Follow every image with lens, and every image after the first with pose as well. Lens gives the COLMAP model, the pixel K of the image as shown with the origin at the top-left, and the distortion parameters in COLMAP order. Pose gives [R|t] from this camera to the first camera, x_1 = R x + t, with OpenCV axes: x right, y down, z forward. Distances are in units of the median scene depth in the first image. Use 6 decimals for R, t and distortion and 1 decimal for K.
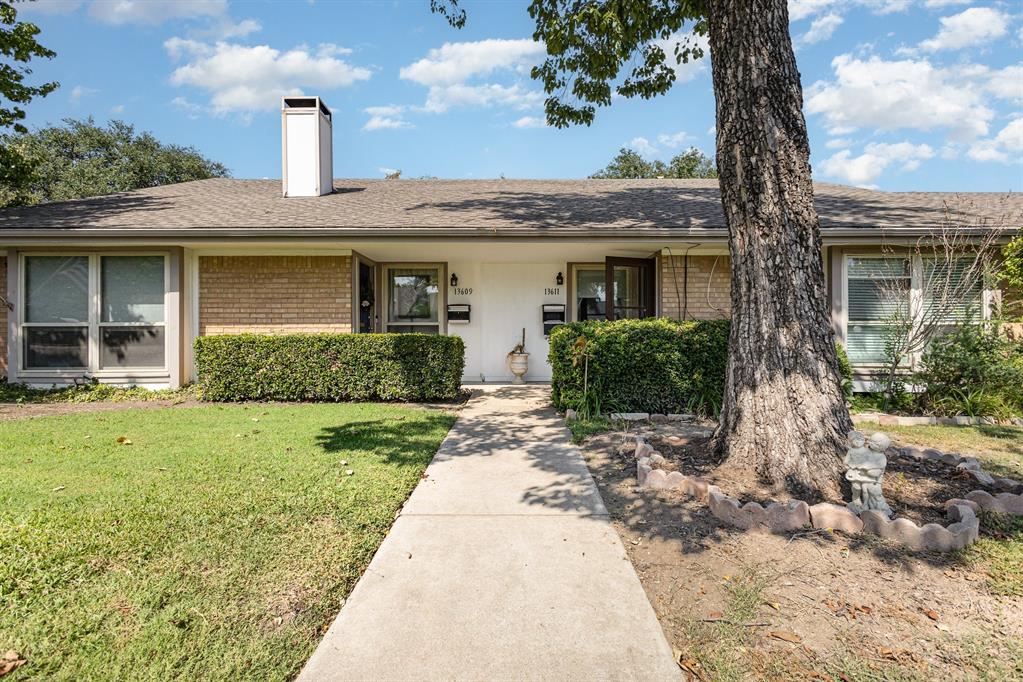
lens RADIAL K [[472.5, 0, 517.9], [0, 472.5, 340.6], [0, 0, 1]] dist [-0.000782, 0.000296]
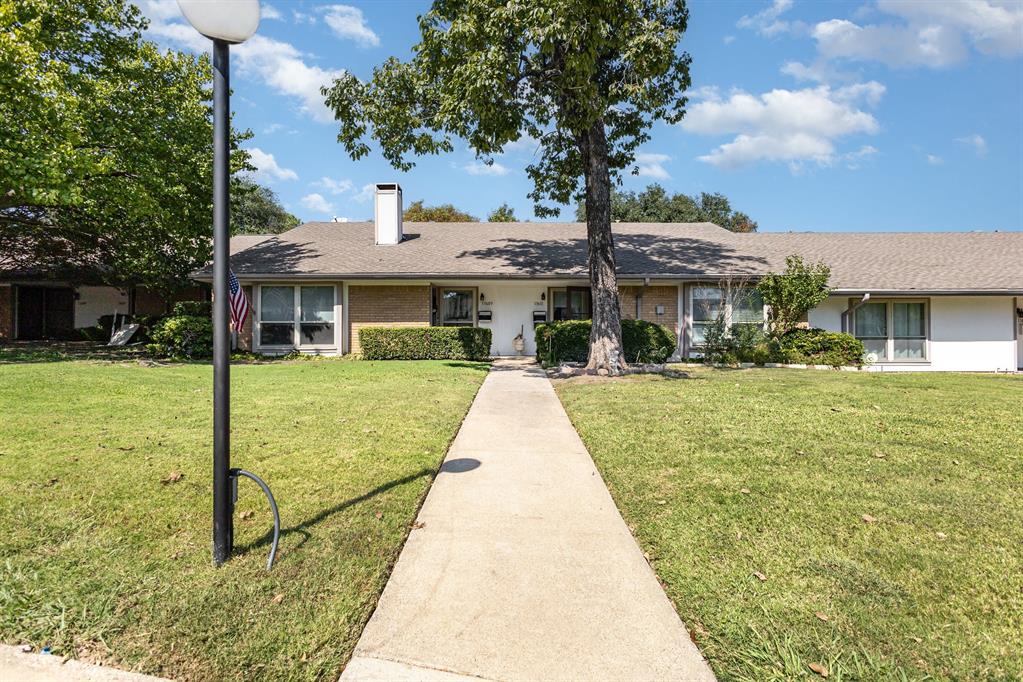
lens RADIAL K [[472.5, 0, 503.9], [0, 472.5, 342.0], [0, 0, 1]] dist [-0.000782, 0.000296]
pose [[0.999680, 0.003169, -0.025090, -0.014638], [-0.003044, 0.999983, 0.005041, 0.034411], [0.025105, -0.004963, 0.999672, -0.888612]]
